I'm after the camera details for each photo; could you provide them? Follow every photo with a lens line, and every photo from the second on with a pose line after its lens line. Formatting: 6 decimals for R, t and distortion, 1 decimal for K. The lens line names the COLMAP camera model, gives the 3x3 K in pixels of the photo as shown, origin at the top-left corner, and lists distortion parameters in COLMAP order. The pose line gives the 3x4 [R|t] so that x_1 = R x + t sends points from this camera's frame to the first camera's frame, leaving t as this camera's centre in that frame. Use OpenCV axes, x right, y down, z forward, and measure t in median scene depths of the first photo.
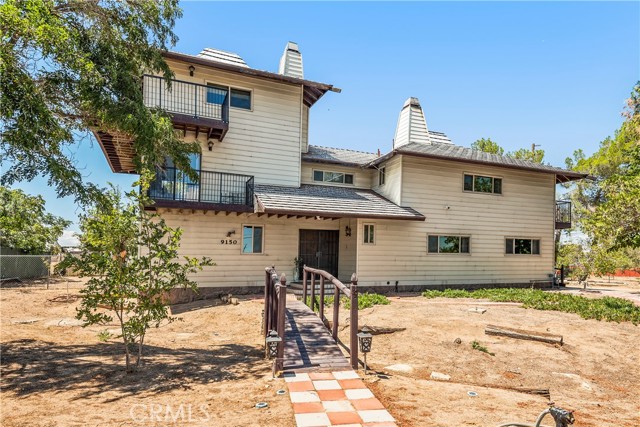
lens RADIAL K [[375.1, 0, 333.2], [0, 375.1, 182.4], [0, 0, 1]] dist [0.023729, -0.000574]
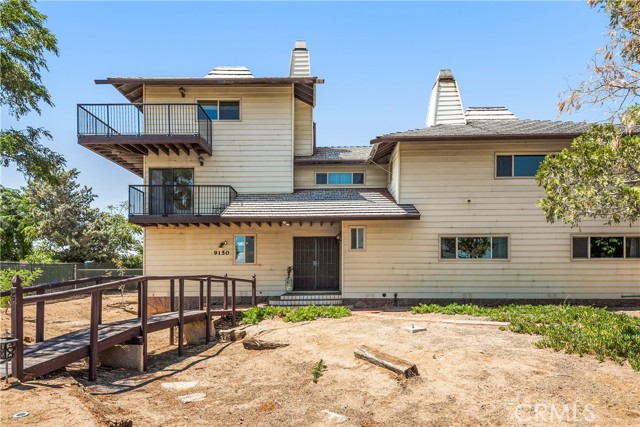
lens RADIAL K [[391.1, 0, 319.7], [0, 391.1, 202.3], [0, 0, 1]] dist [0.024746, -0.000479]
pose [[0.906899, -0.084614, -0.412766, 0.380106], [0.092725, 0.995692, -0.000379, 0.044043], [0.411020, -0.037930, 0.910837, 0.137280]]
